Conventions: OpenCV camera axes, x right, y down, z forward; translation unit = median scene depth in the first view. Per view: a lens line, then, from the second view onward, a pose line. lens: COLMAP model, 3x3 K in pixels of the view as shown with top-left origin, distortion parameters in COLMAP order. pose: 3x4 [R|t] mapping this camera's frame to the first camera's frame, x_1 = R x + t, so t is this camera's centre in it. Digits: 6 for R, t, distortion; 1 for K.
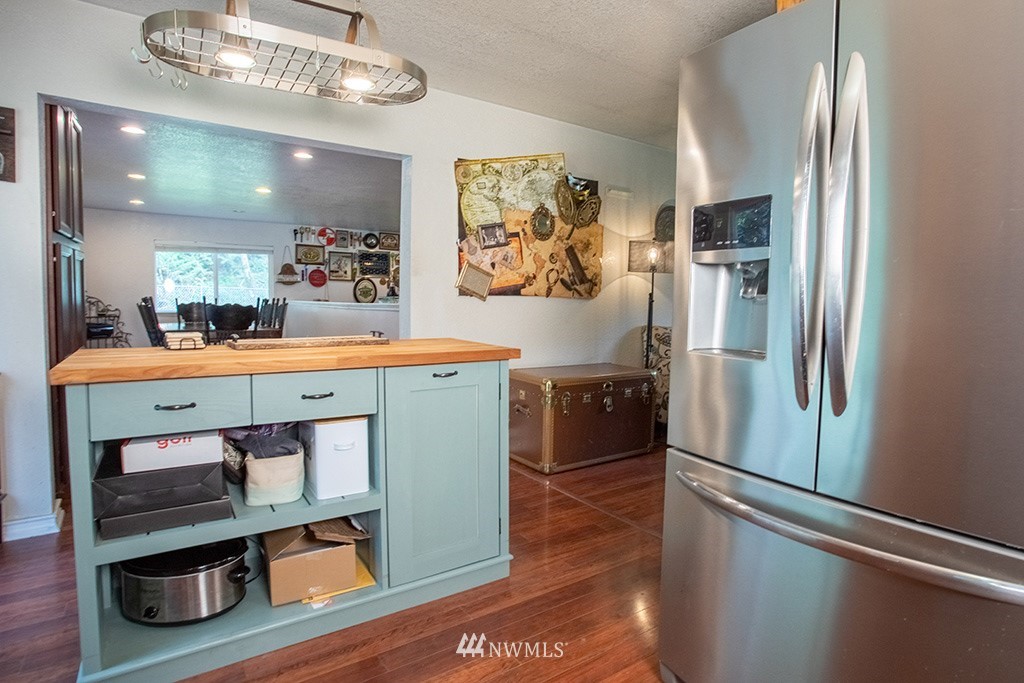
lens RADIAL K [[560.3, 0, 554.7], [0, 560.3, 327.0], [0, 0, 1]] dist [-0.030748, 0.013145]
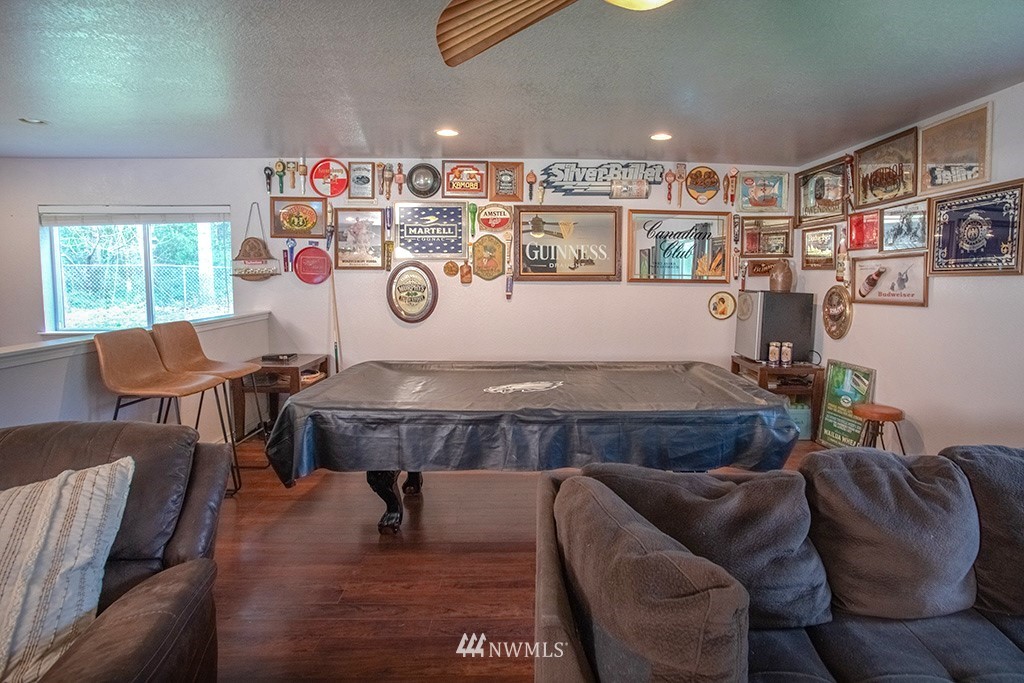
lens RADIAL K [[525.3, 0, 486.1], [0, 525.3, 309.0], [0, 0, 1]] dist [-0.054085, 0.005674]
pose [[0.805040, 0.037226, -0.592052, -0.096790], [-0.023541, 0.999248, 0.030820, -0.197039], [0.592754, -0.010874, 0.805310, 2.122143]]
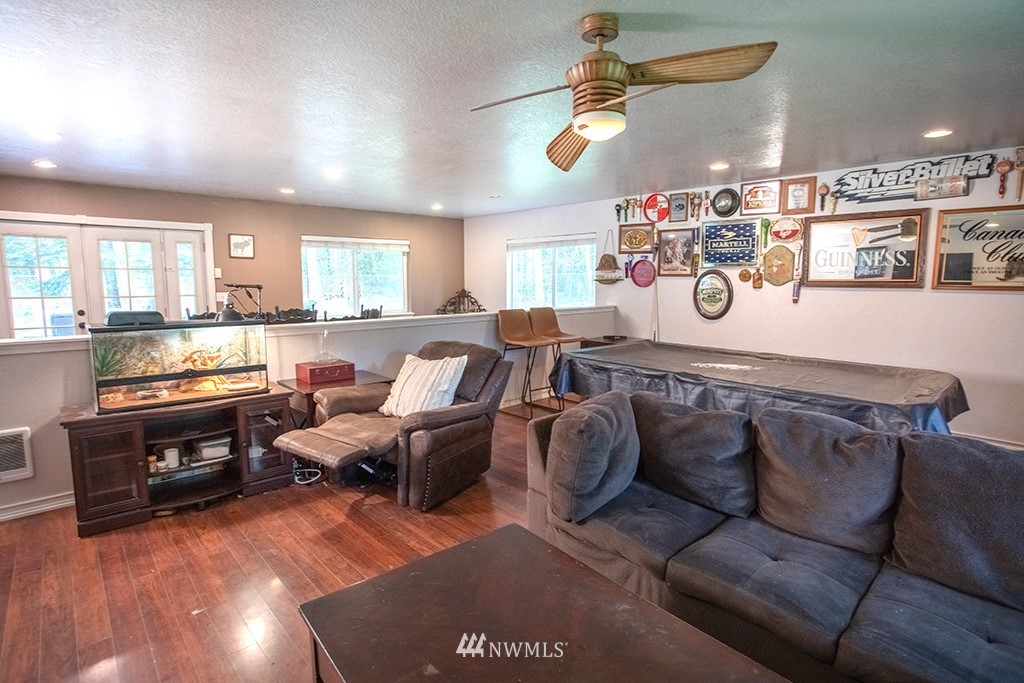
lens RADIAL K [[522.1, 0, 510.4], [0, 522.1, 338.1], [0, 0, 1]] dist [-0.008775, 0.005505]
pose [[0.098217, 0.106988, -0.989397, 0.543907], [-0.047096, 0.993590, 0.102766, -0.197622], [0.994050, 0.036503, 0.102626, 2.292765]]
